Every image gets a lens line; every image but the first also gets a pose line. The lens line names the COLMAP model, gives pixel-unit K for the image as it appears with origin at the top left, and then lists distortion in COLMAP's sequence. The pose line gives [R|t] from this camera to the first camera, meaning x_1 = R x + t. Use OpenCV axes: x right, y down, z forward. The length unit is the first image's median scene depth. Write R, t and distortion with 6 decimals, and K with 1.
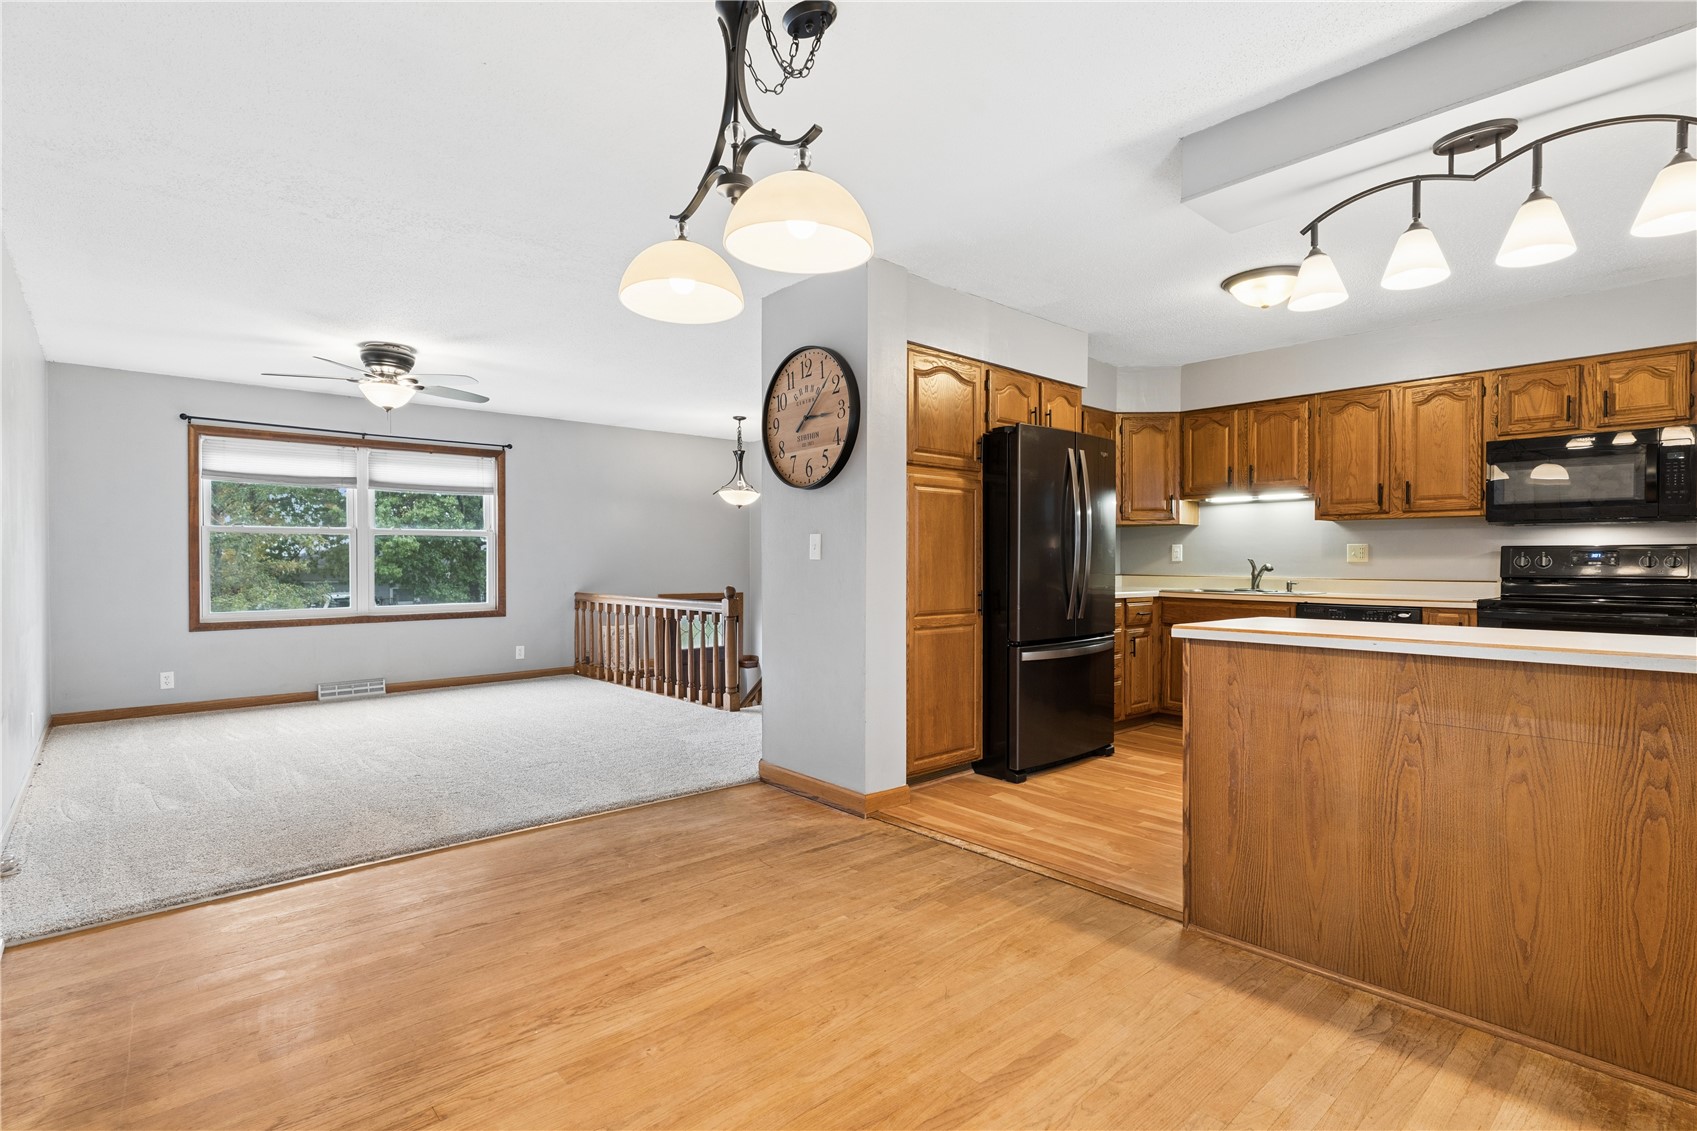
lens RADIAL K [[816.1, 0, 843.7], [0, 816.1, 565.5], [0, 0, 1]] dist [0.000484, 0.000069]
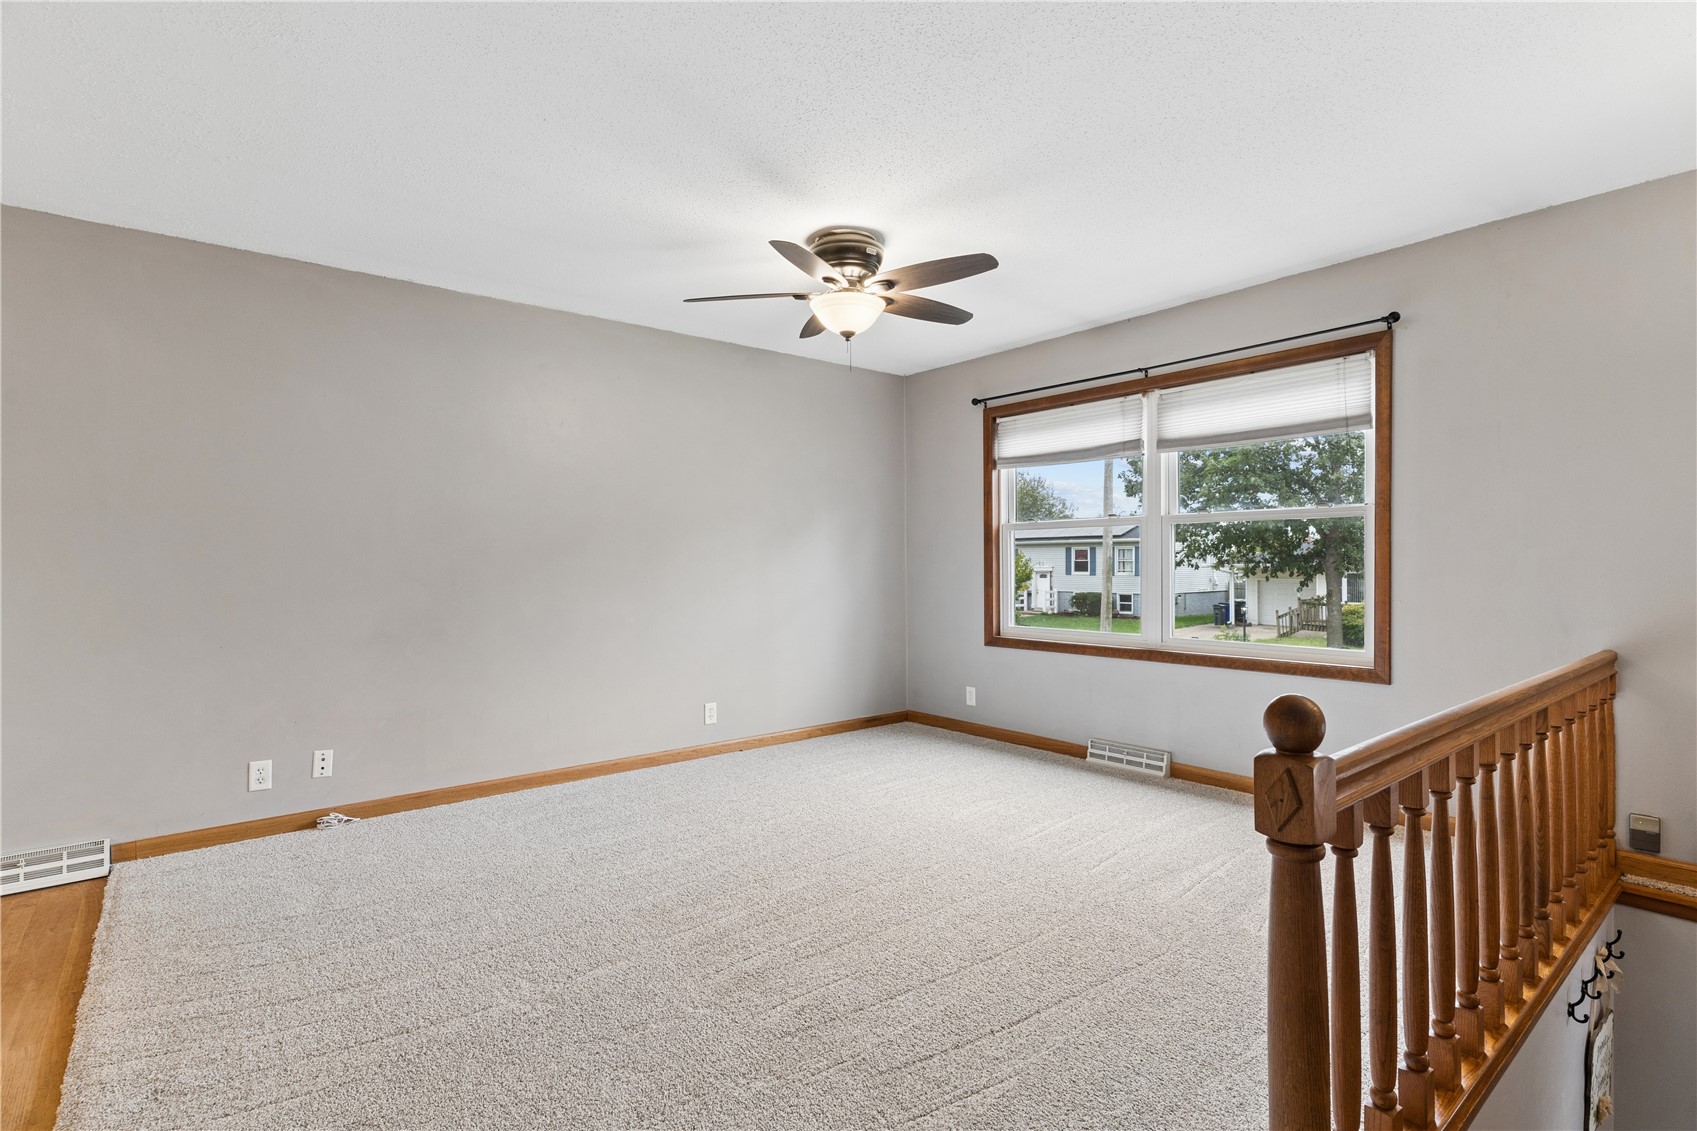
lens RADIAL K [[816.1, 0, 850.6], [0, 816.1, 568.0], [0, 0, 1]] dist [0.000484, 0.000069]
pose [[-0.036065, 0.009579, -0.999304, 0.050682], [-0.000666, 0.999954, 0.009609, -0.006845], [0.999349, 0.001012, -0.036057, 0.568084]]
